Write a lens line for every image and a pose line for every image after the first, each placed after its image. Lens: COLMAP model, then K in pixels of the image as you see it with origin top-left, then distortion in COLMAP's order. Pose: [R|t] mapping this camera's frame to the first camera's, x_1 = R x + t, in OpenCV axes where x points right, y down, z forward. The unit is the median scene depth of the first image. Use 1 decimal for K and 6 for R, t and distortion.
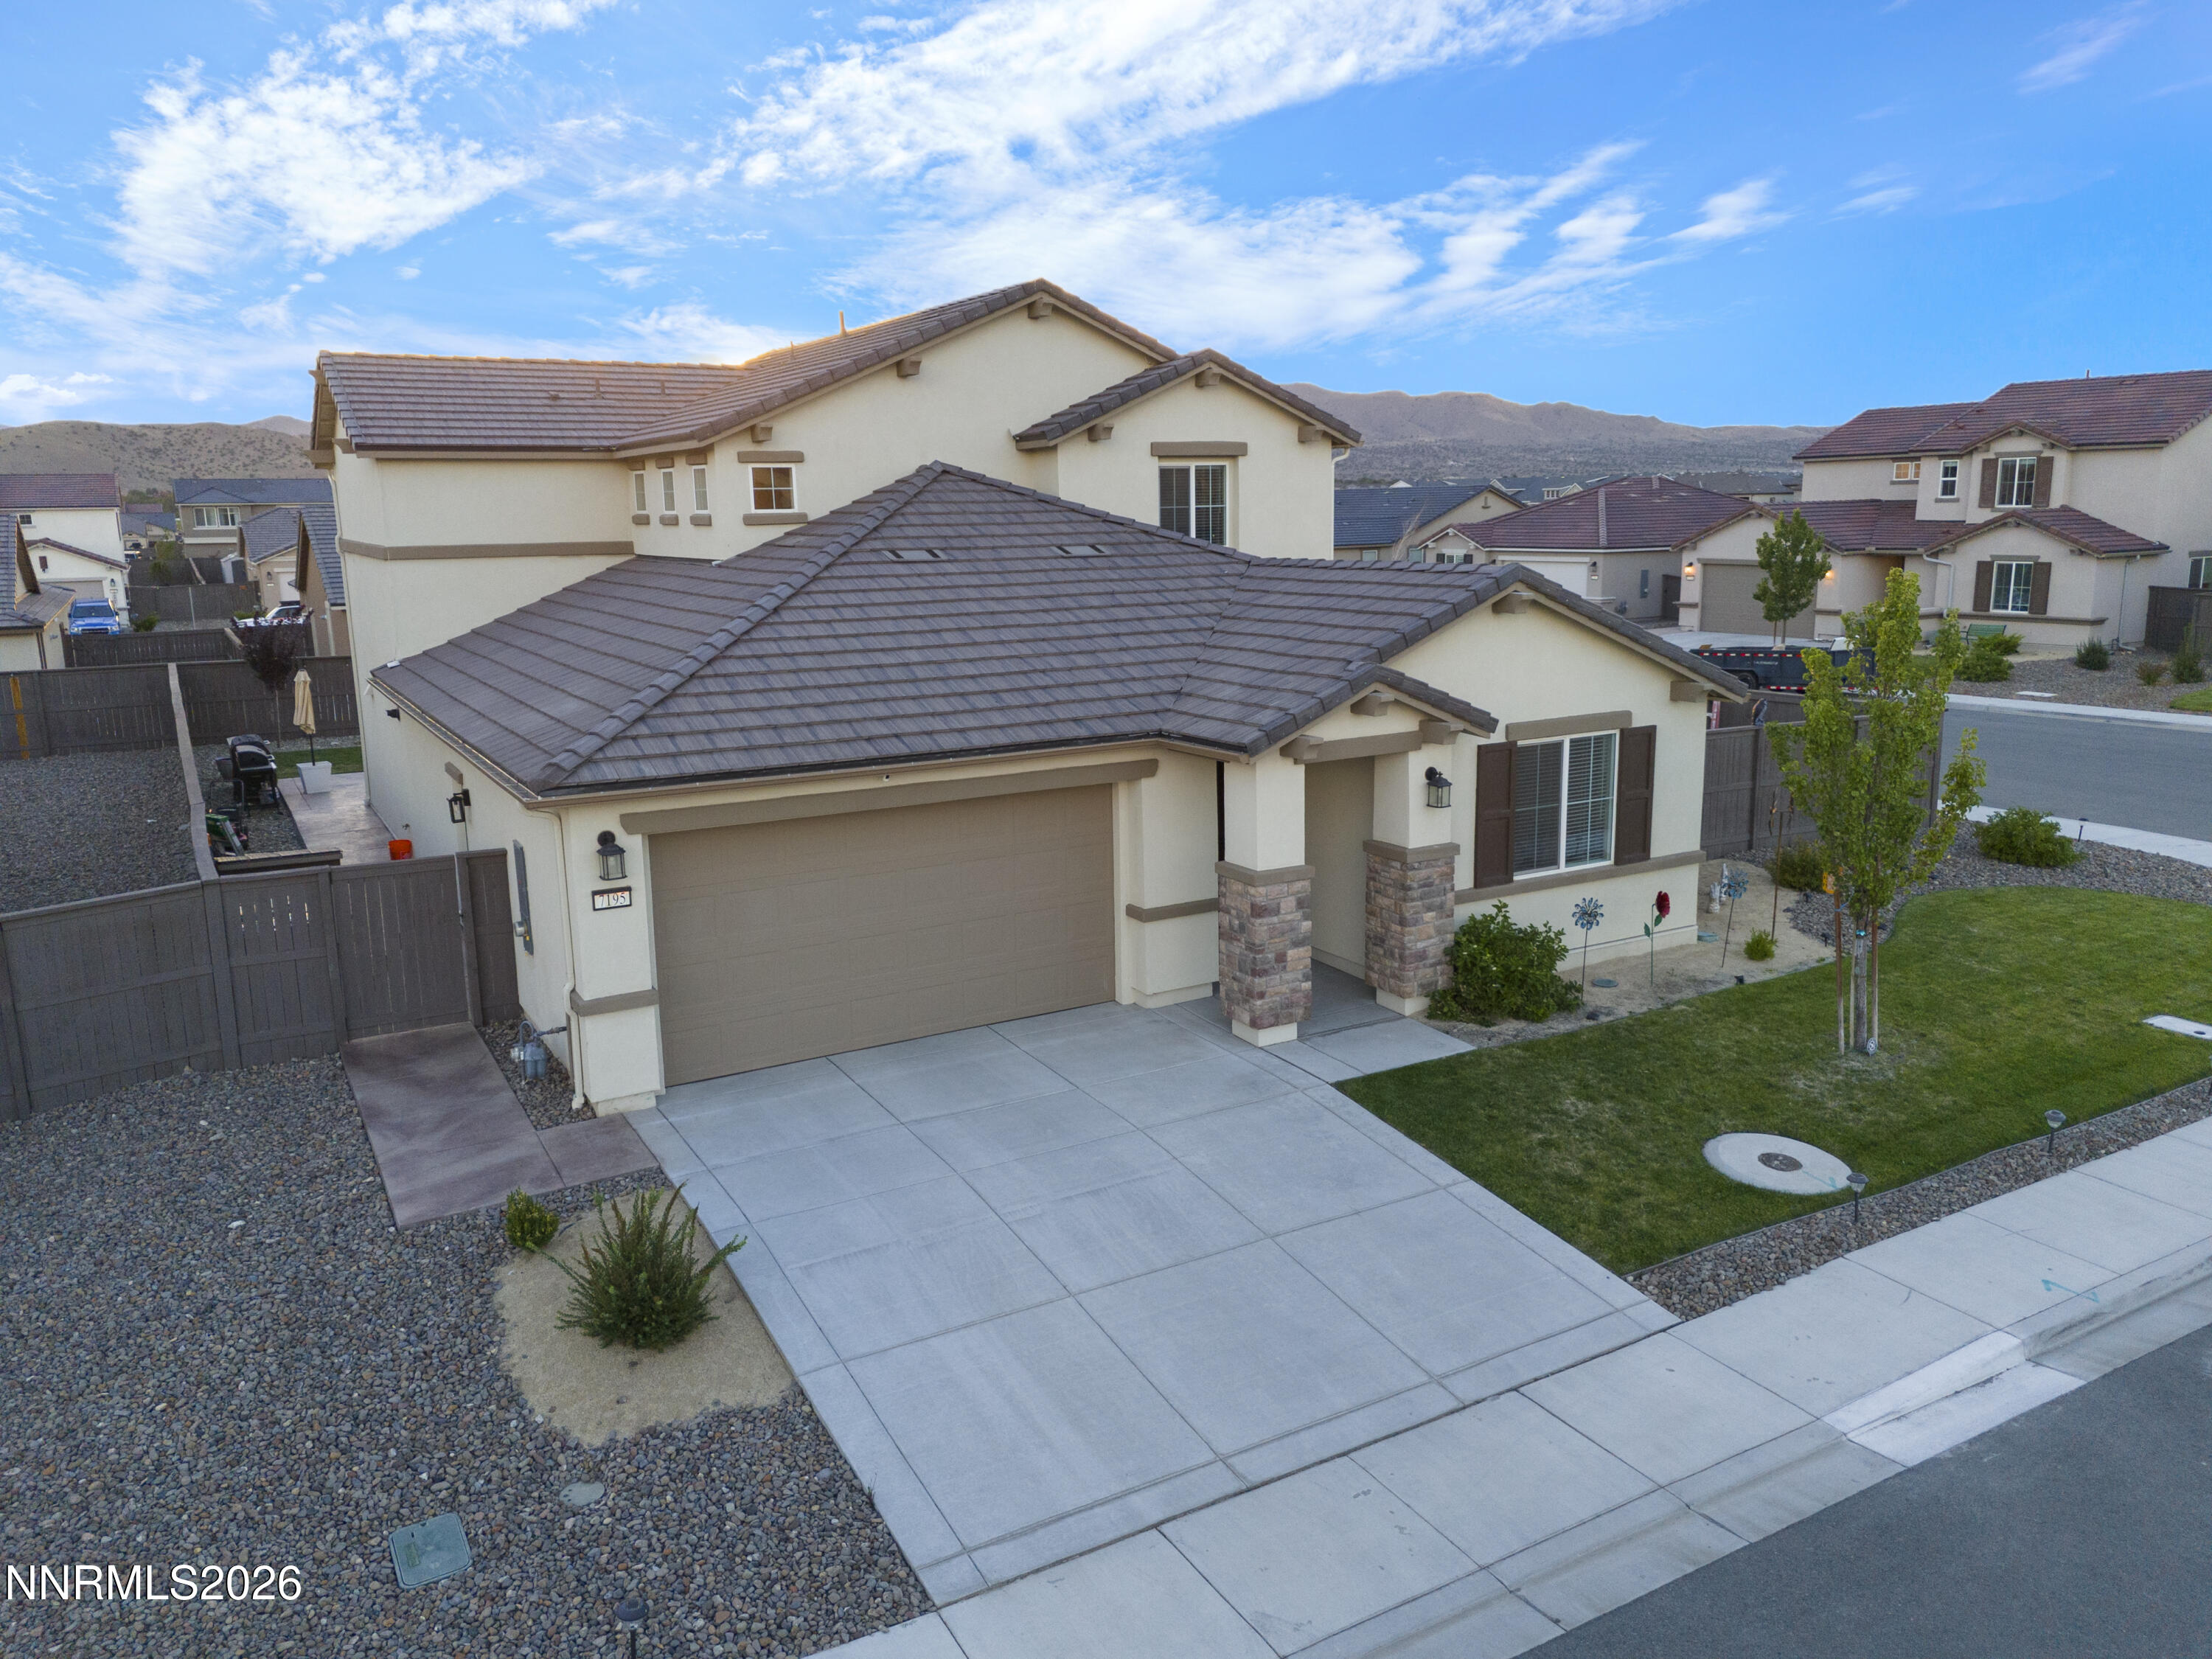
lens RADIAL K [[1622.9, 0, 1115.4], [0, 1622.9, 824.0], [0, 0, 1]] dist [0.075271, -0.072382]
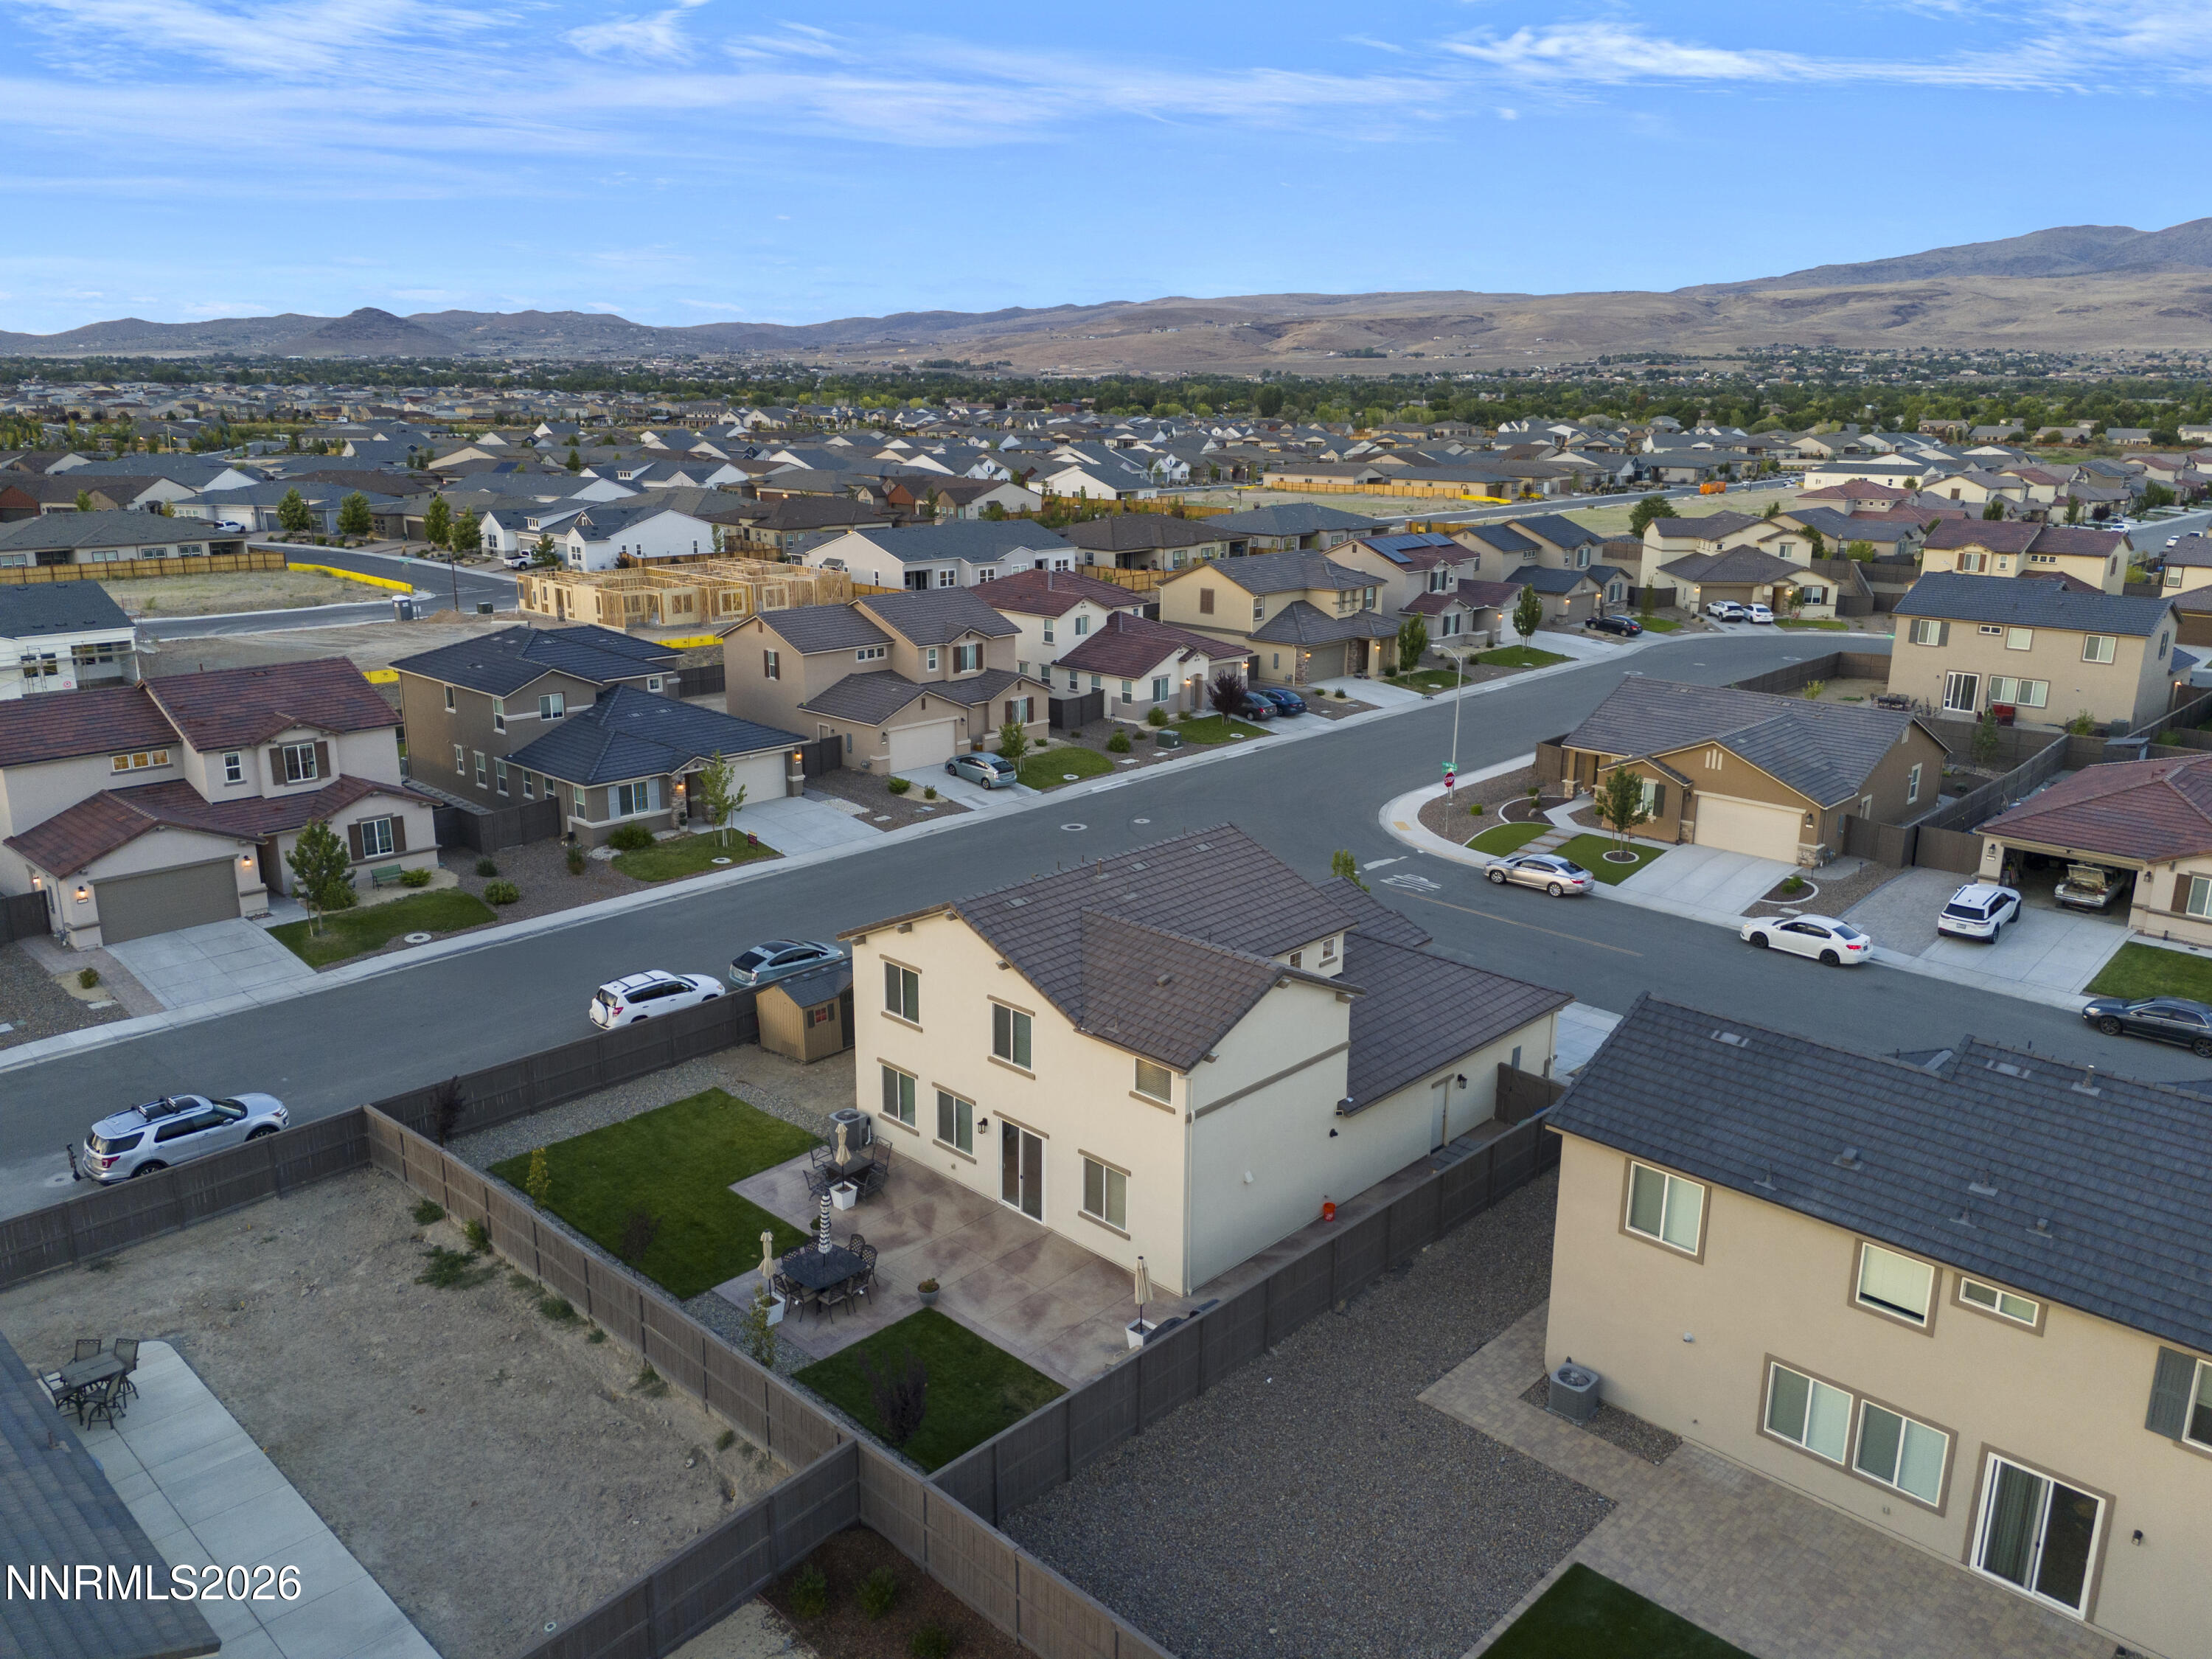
lens RADIAL K [[1622.9, 0, 1115.4], [0, 1622.9, 824.0], [0, 0, 1]] dist [0.075271, -0.072382]
pose [[-0.283929, -0.235706, 0.929423, -2.861911], [0.184015, 0.937902, 0.294071, -1.399587], [-0.941022, 0.254523, -0.222924, 2.263230]]
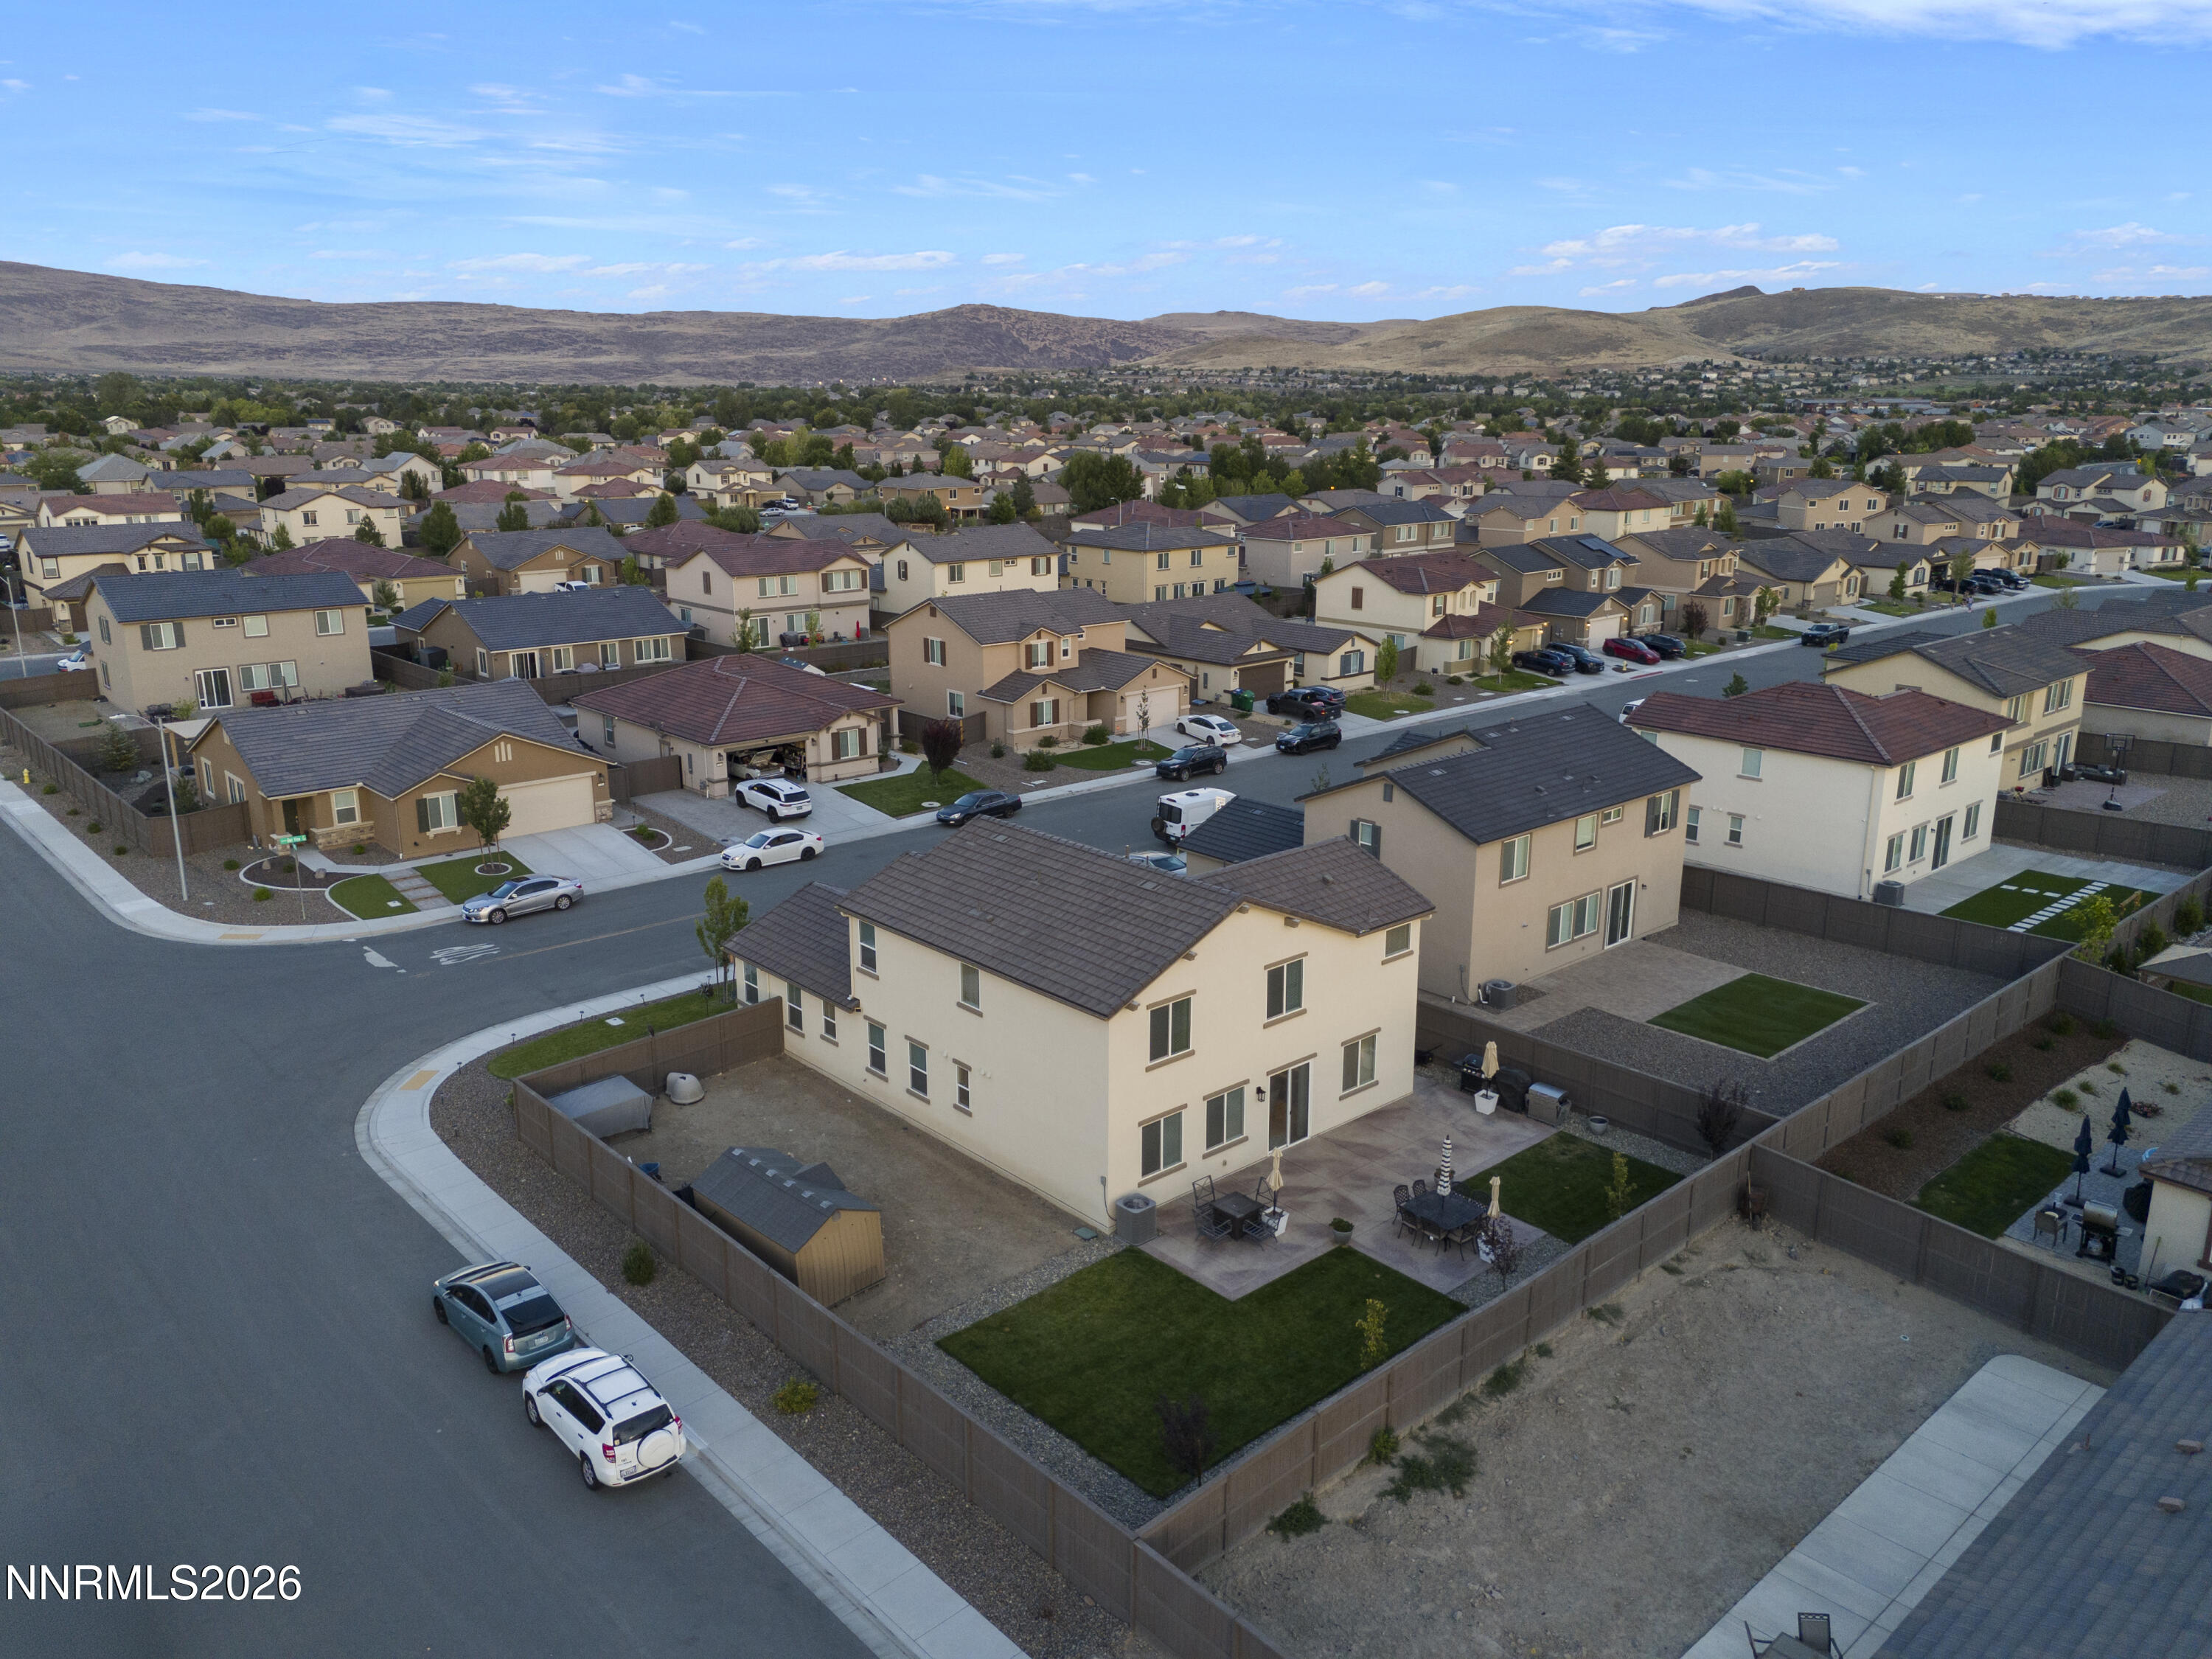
lens RADIAL K [[1622.9, 0, 1115.4], [0, 1622.9, 824.0], [0, 0, 1]] dist [0.075271, -0.072382]
pose [[-0.976530, 0.069936, -0.203710, 0.322240], [-0.027632, 0.897318, 0.440518, -1.825701], [0.213601, 0.435808, -0.874326, 4.170550]]
